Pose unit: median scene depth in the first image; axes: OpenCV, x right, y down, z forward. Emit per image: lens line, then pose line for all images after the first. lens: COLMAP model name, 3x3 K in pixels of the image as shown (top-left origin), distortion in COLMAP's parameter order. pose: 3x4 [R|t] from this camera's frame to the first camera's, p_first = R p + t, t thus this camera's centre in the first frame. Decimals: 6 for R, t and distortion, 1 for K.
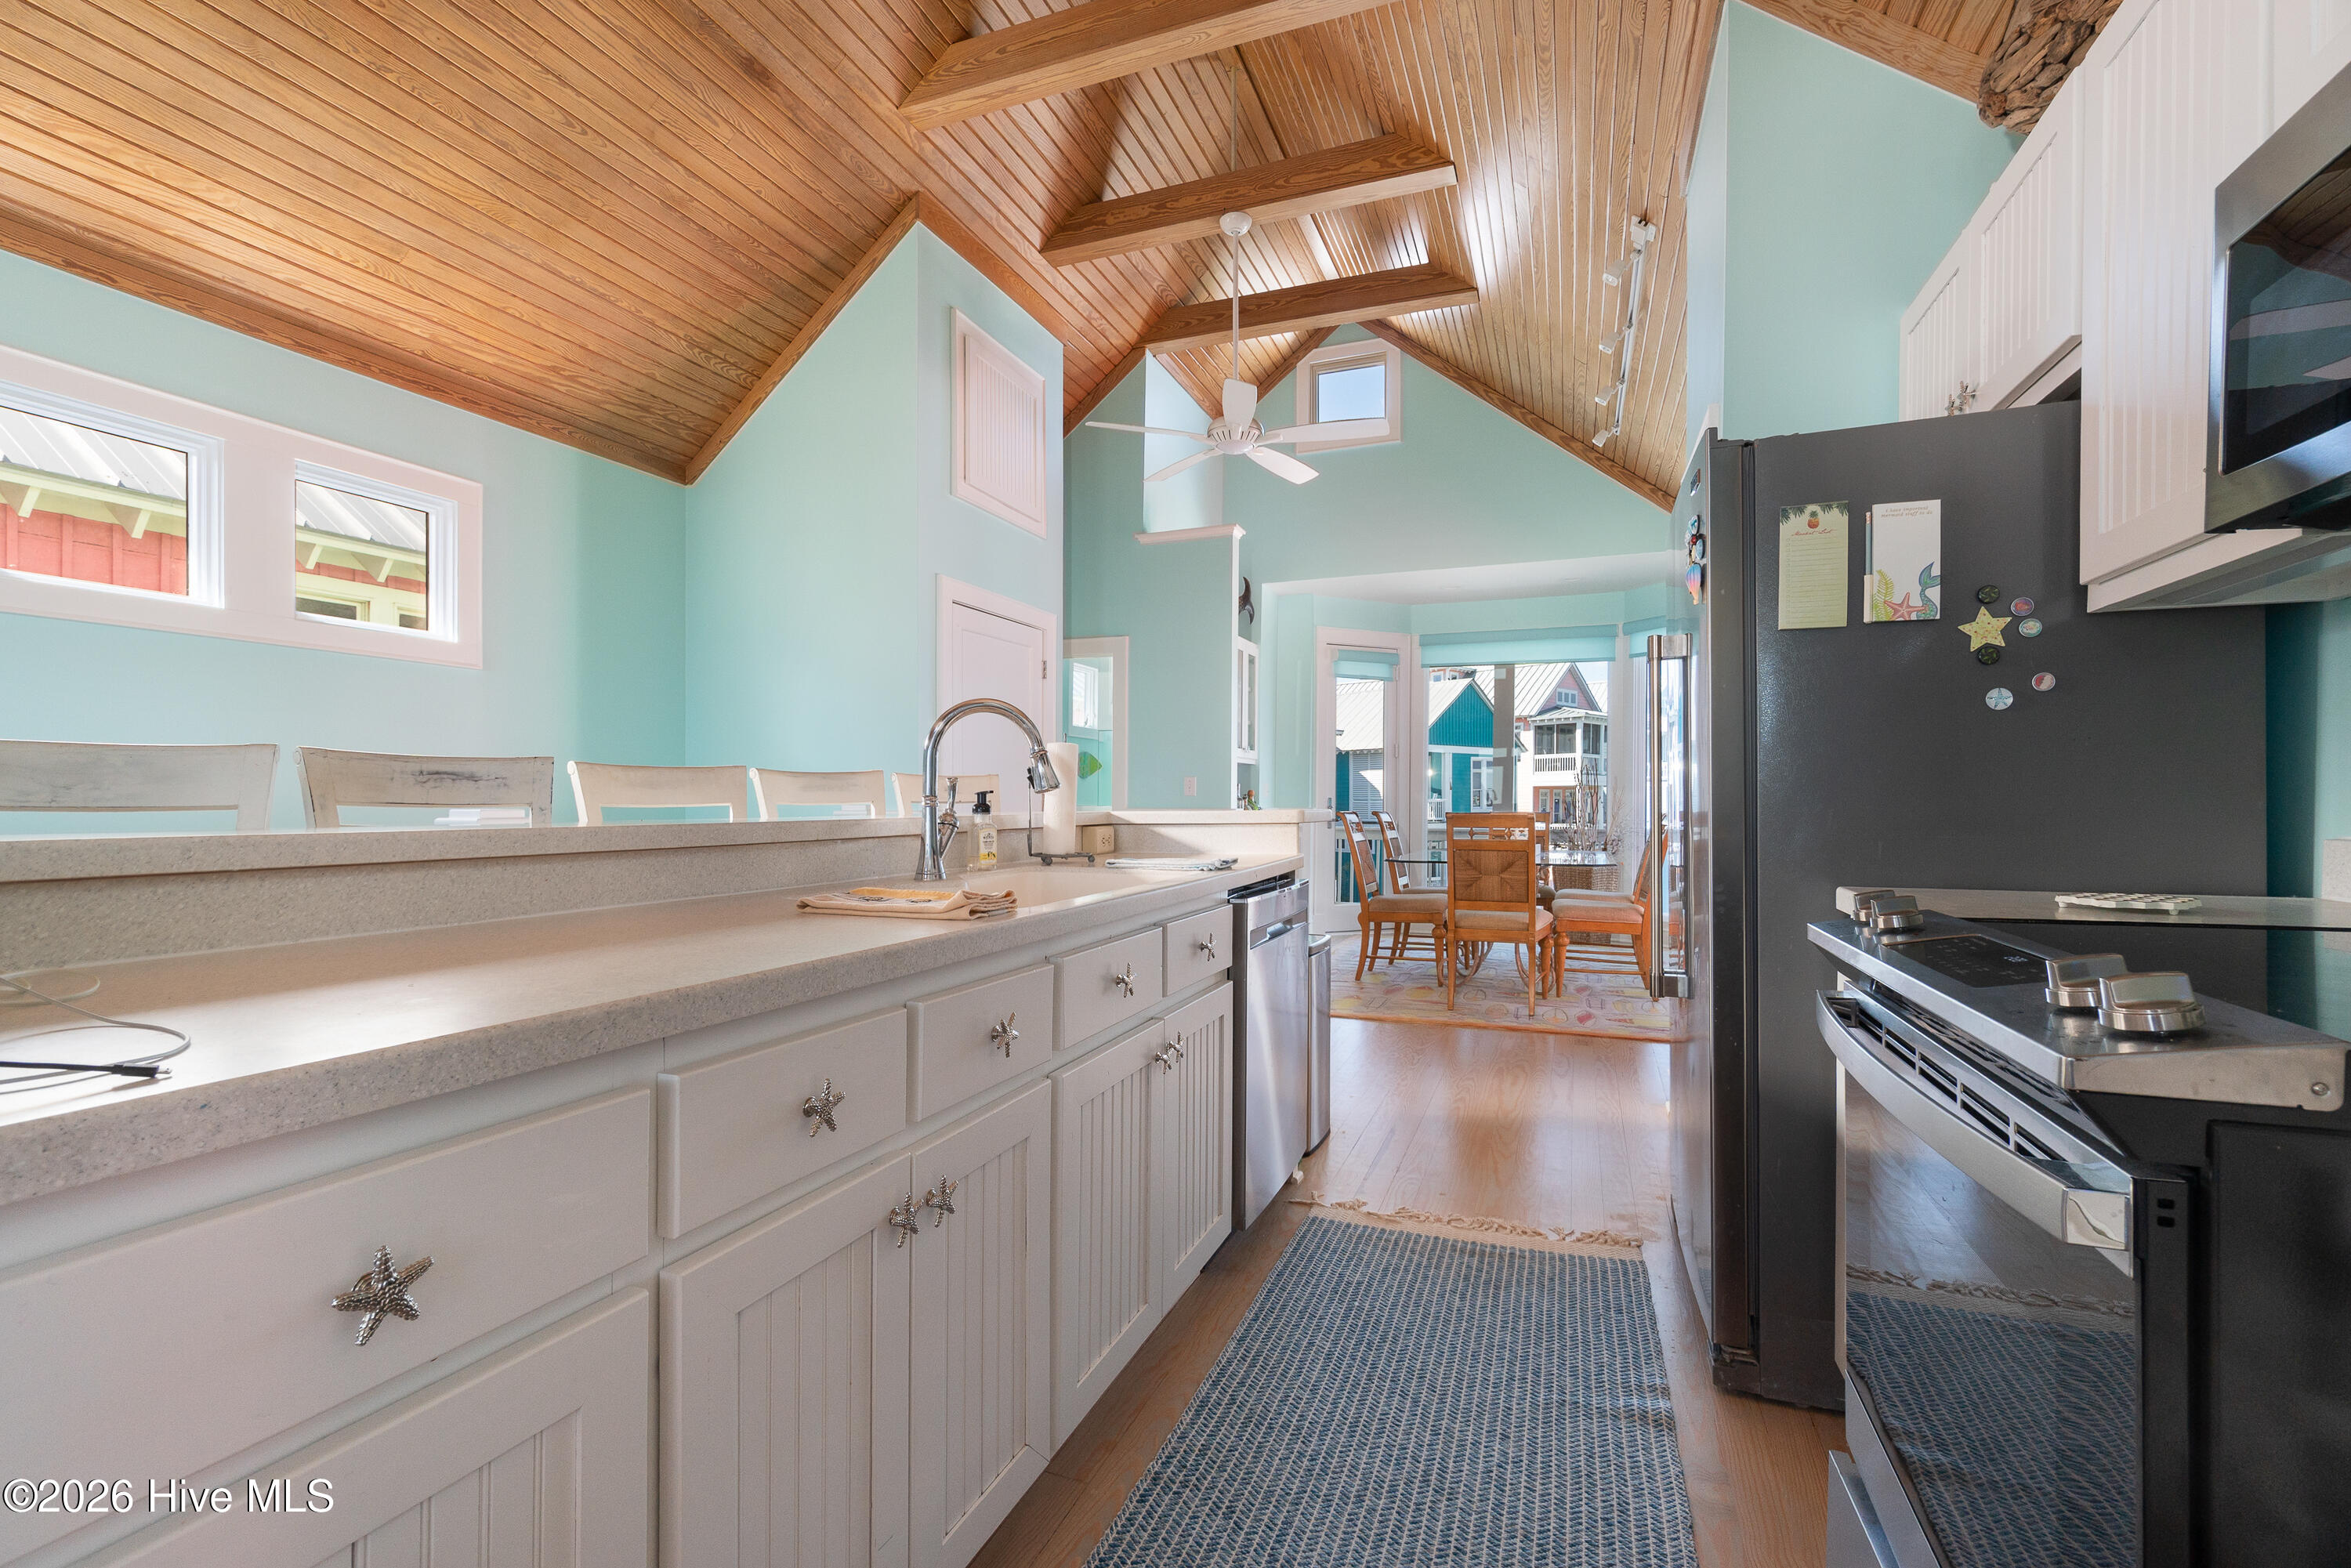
lens RADIAL K [[1032.7, 0, 1171.6], [0, 1032.7, 811.5], [0, 0, 1]] dist [-0.007837, 0.002611]
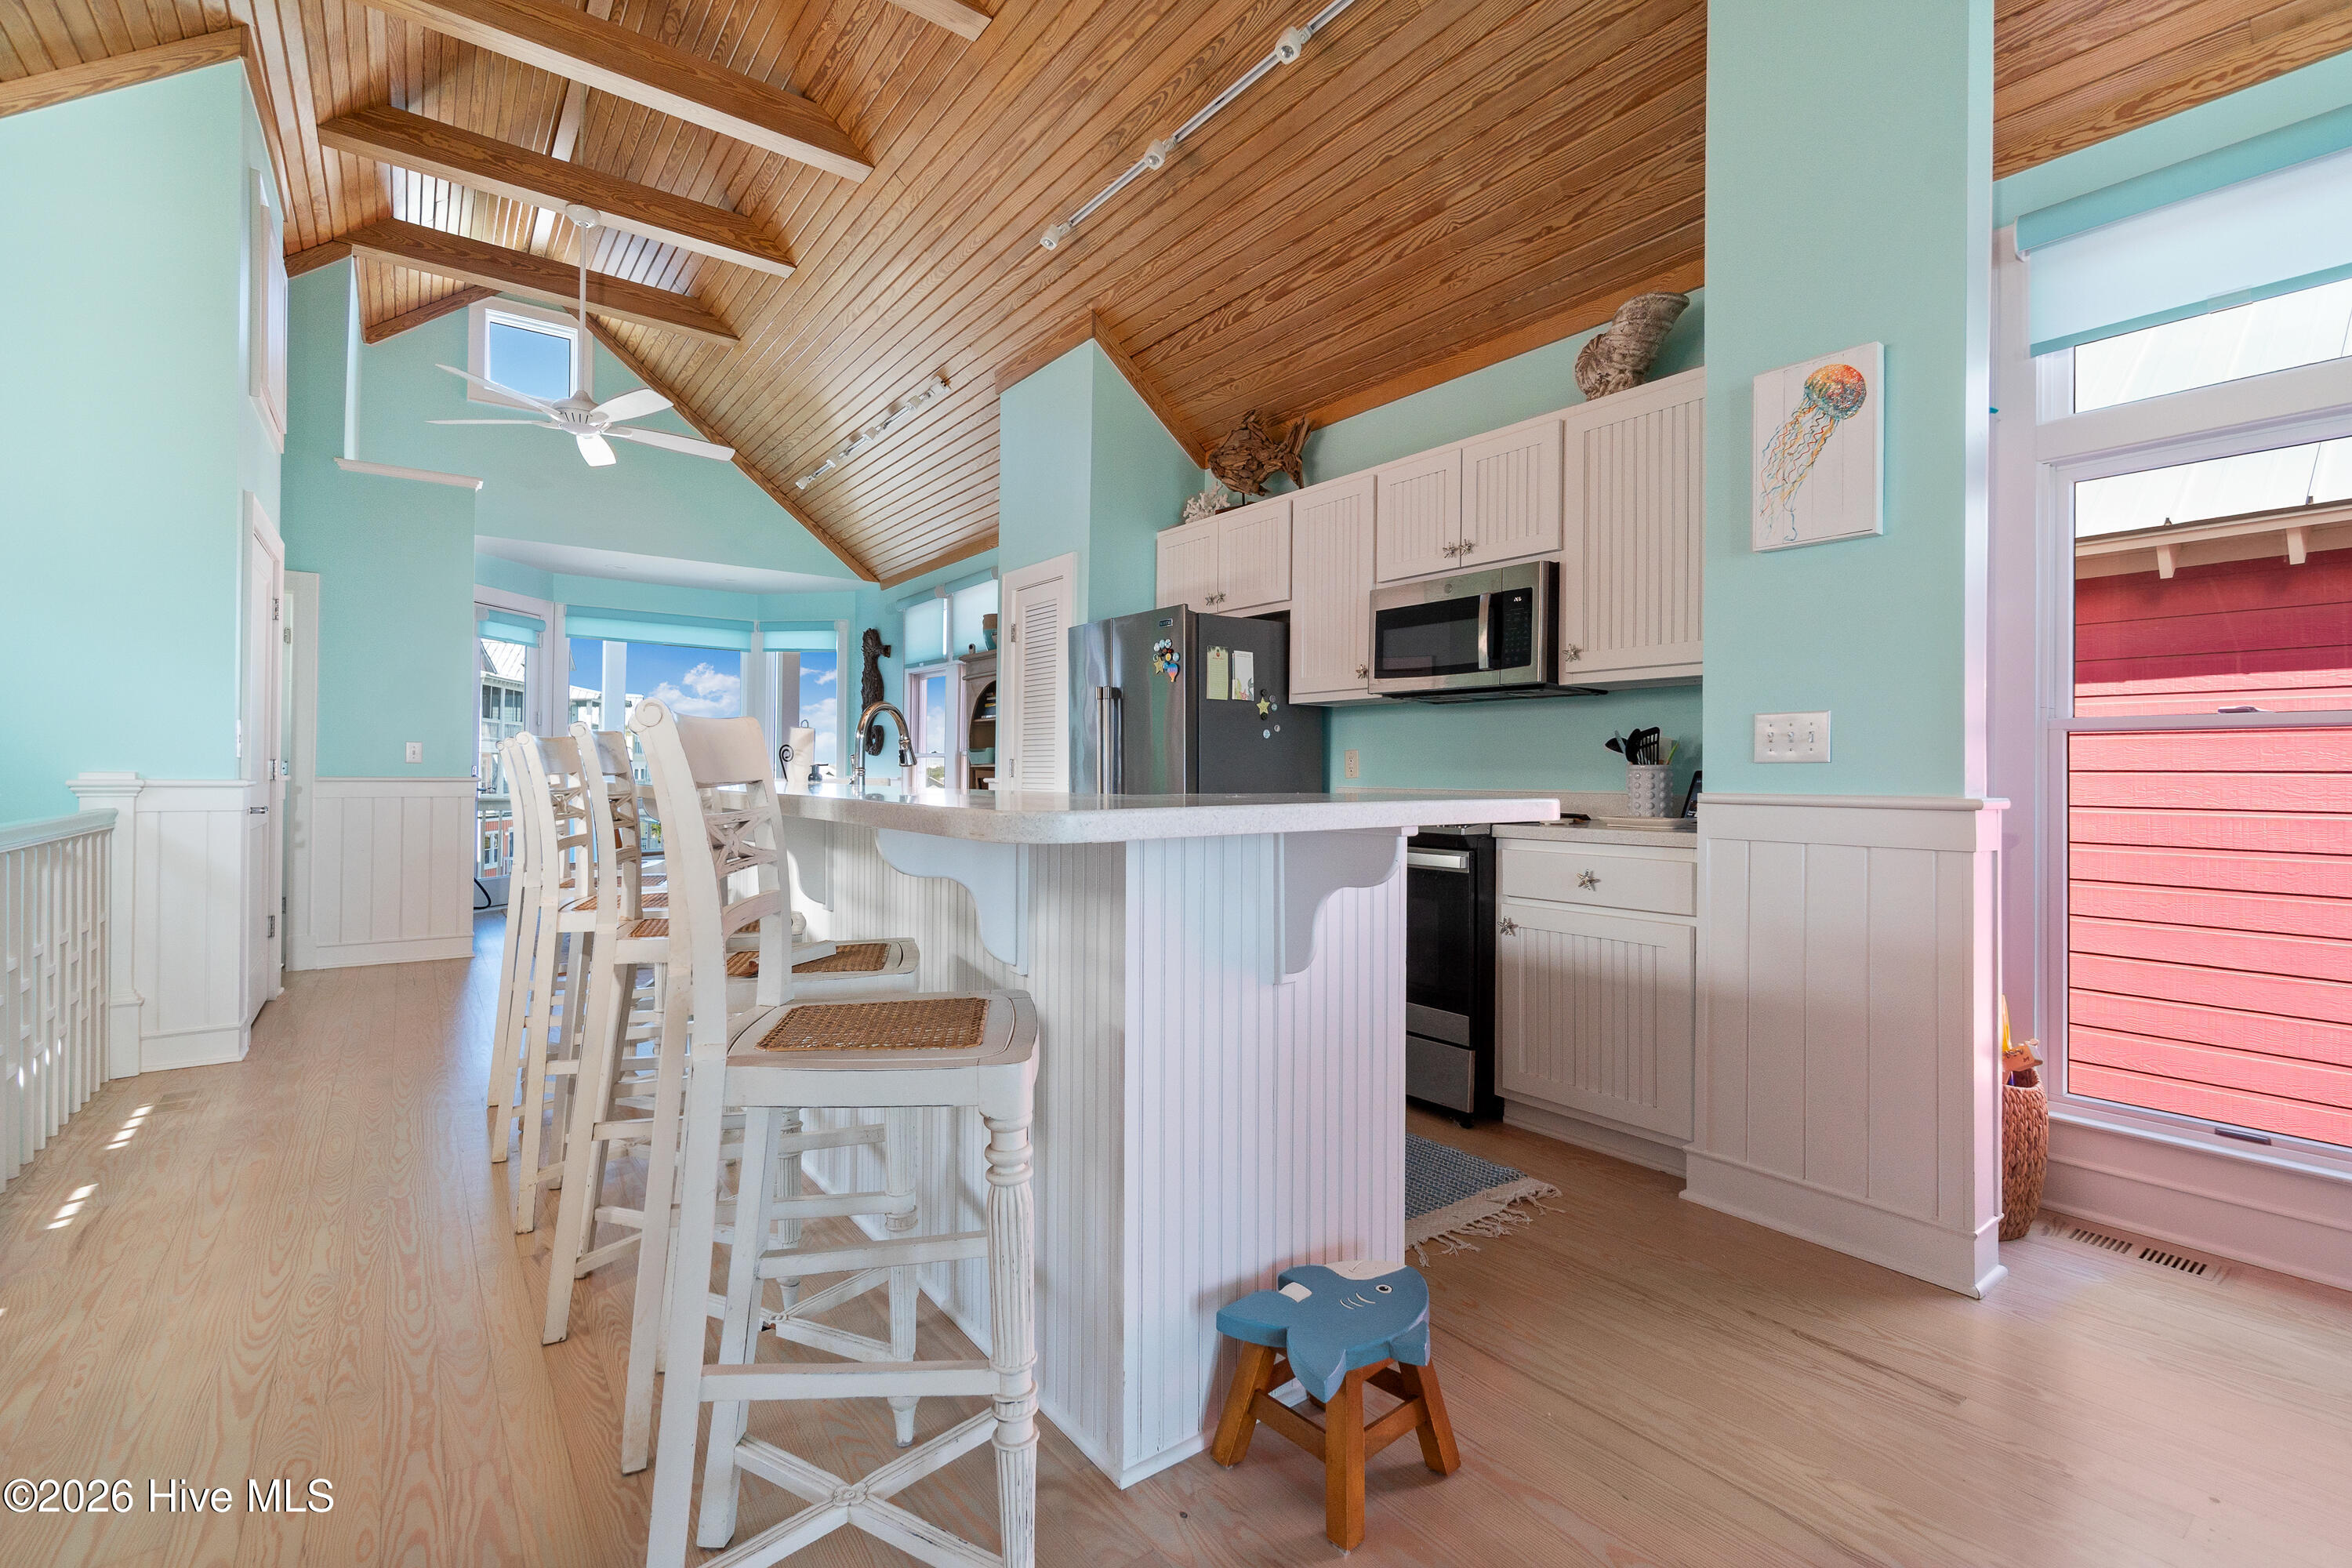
lens RADIAL K [[1033.2, 0, 1169.7], [0, 1033.2, 766.2], [0, 0, 1]] dist [-0.007837, 0.002611]
pose [[0.529406, 0.010338, 0.848306, -1.035416], [0.001625, 0.999912, -0.013200, 0.002717], [-0.848367, 0.008367, 0.529342, -0.103360]]
